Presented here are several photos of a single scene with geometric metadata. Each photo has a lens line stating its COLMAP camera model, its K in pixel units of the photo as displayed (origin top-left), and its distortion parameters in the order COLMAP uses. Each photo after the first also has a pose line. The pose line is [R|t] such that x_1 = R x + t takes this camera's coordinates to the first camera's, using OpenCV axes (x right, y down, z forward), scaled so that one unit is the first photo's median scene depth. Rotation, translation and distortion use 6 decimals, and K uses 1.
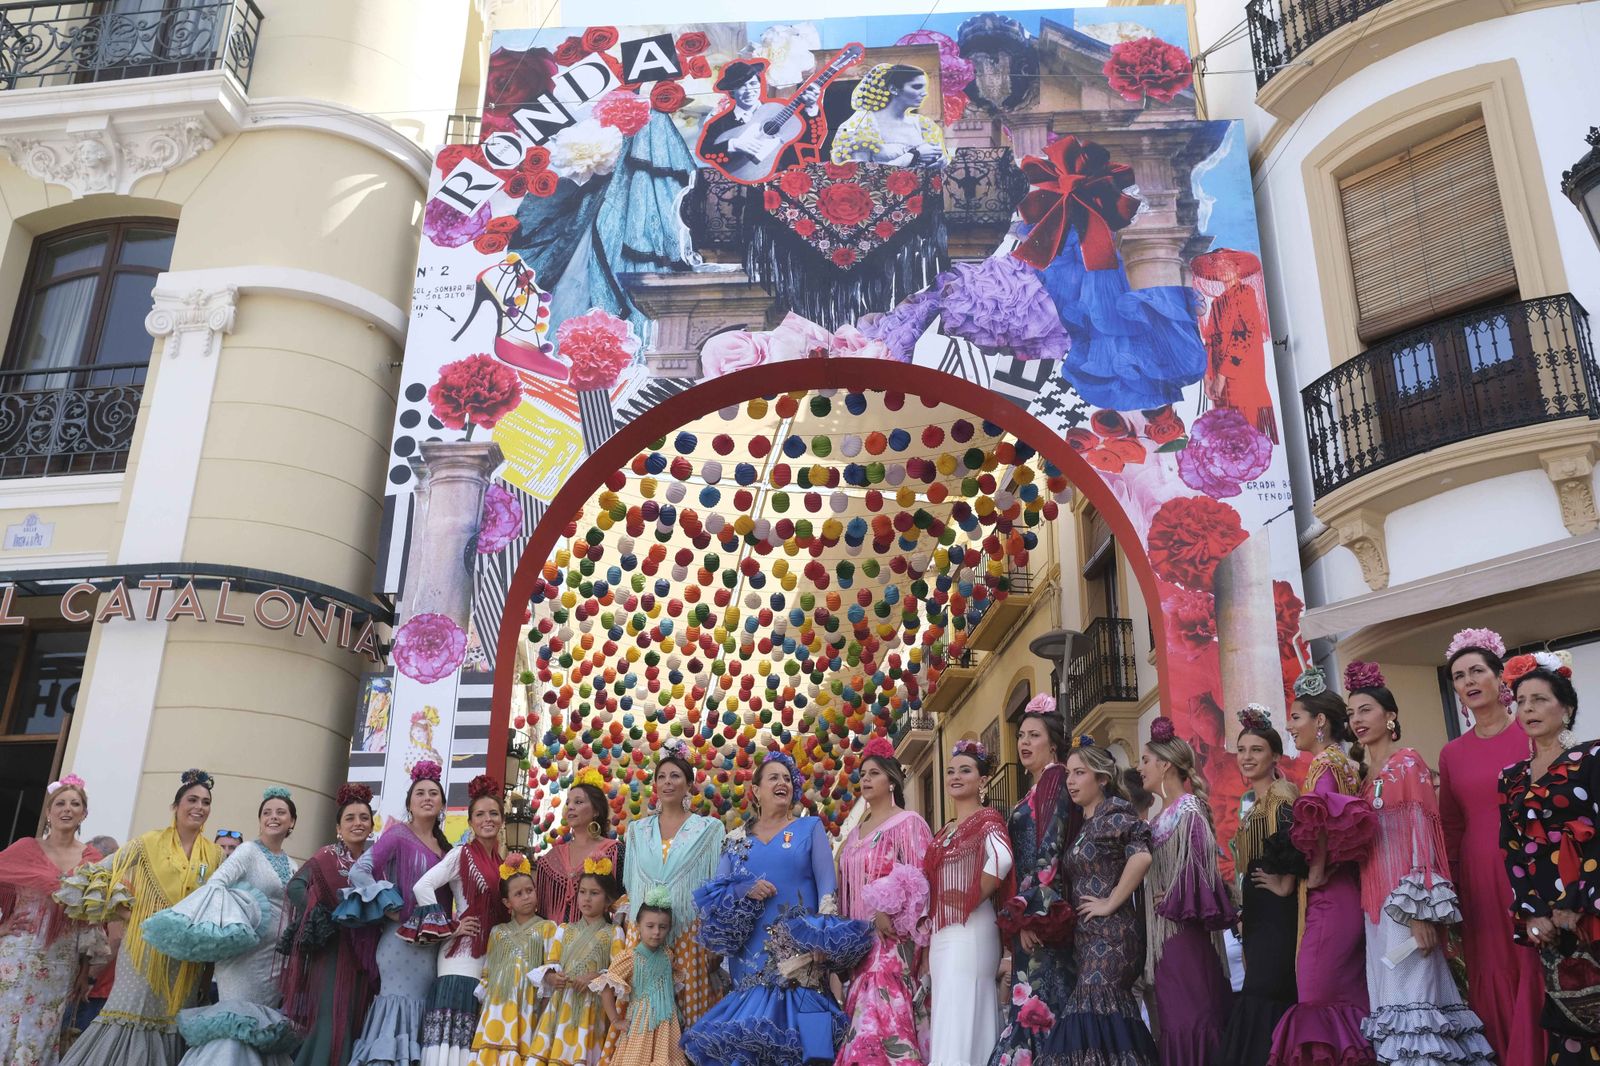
lens RADIAL K [[1581.1, 0, 800.0], [0, 1581.1, 533.0], [0, 0, 1]] dist [-0.063609, 0.150256]
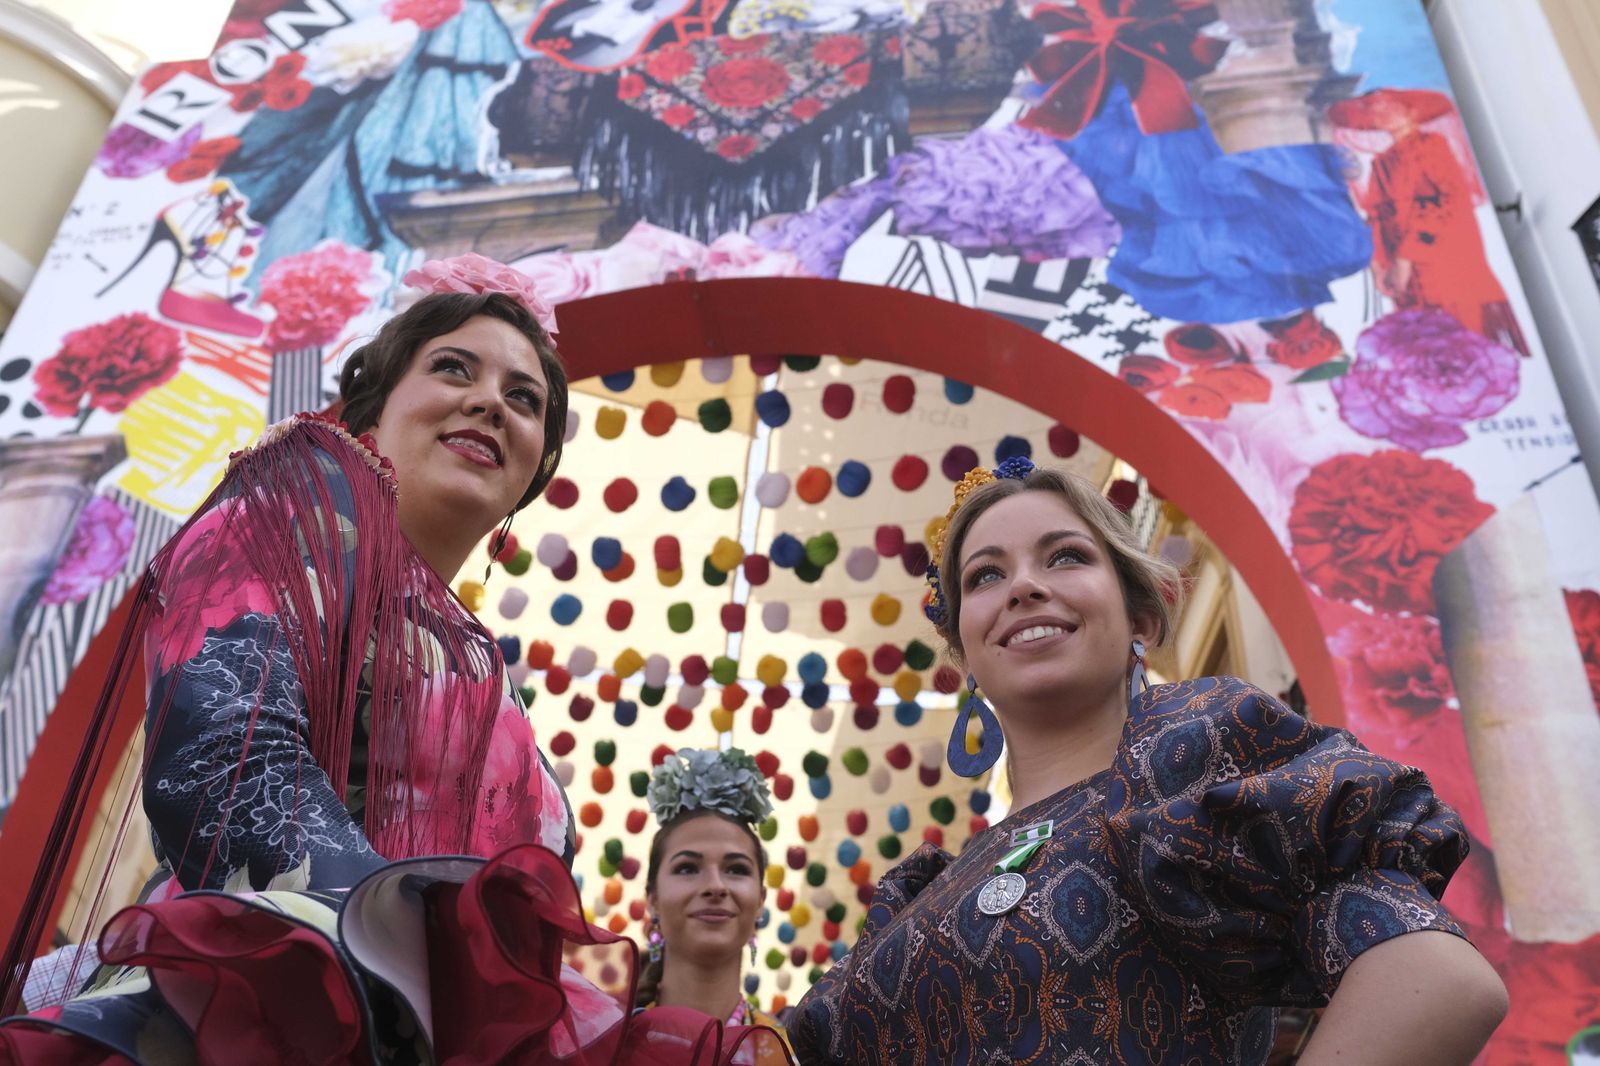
lens RADIAL K [[1581.1, 0, 800.0], [0, 1581.1, 533.0], [0, 0, 1]] dist [-0.063609, 0.150256]
pose [[0.997078, -0.022794, -0.072911, 0.093267], [0.004271, 0.969584, -0.244721, 0.116539], [0.076271, 0.243694, 0.966848, 0.460708]]
